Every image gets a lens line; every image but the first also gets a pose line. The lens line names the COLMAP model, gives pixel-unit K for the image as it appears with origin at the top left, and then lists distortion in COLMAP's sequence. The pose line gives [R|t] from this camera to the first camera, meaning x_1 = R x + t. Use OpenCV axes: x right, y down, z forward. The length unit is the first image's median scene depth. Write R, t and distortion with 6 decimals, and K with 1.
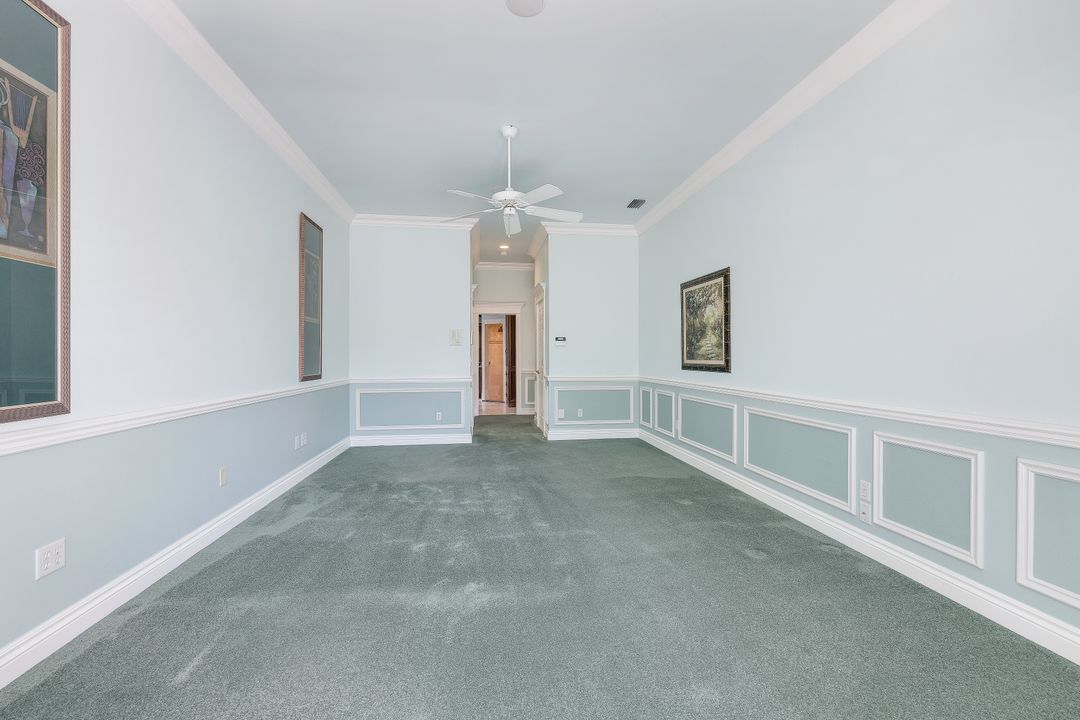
lens RADIAL K [[415.1, 0, 539.7], [0, 415.1, 354.3], [0, 0, 1]] dist [0.002113, 0.000226]
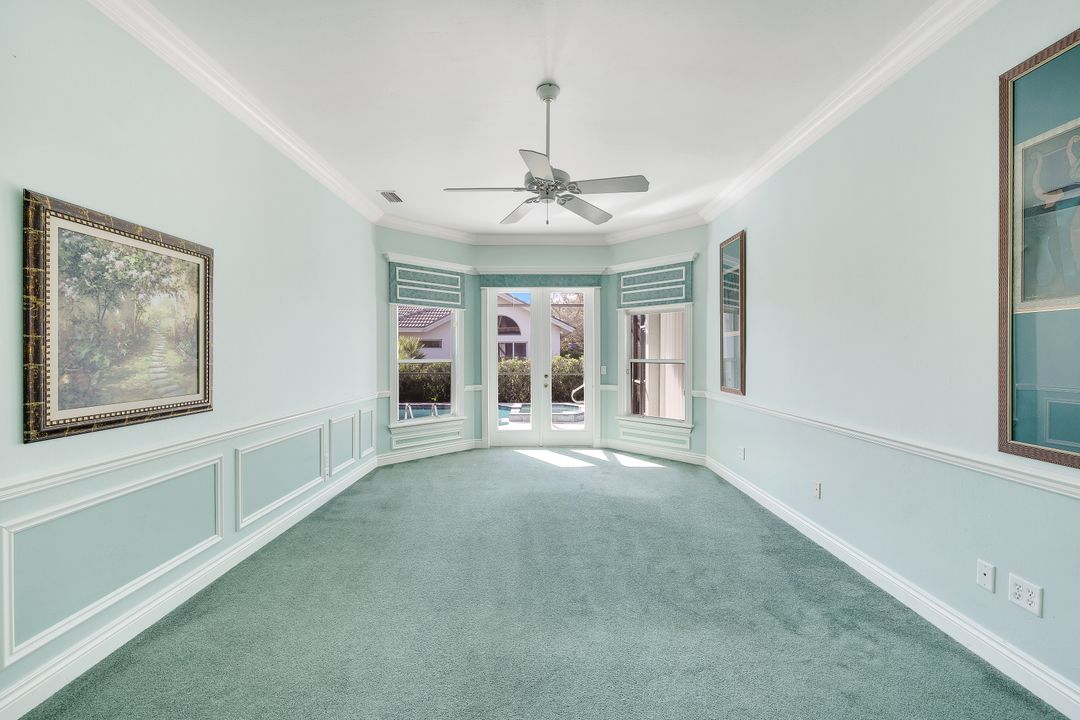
lens RADIAL K [[436.8, 0, 540.0], [0, 436.8, 354.4], [0, 0, 1]] dist [0.000421, 0.000037]
pose [[-0.991907, 0.003082, 0.126933, -0.134295], [0.004441, 0.999936, 0.010424, -0.044883], [-0.126893, 0.010903, -0.991857, 1.501269]]
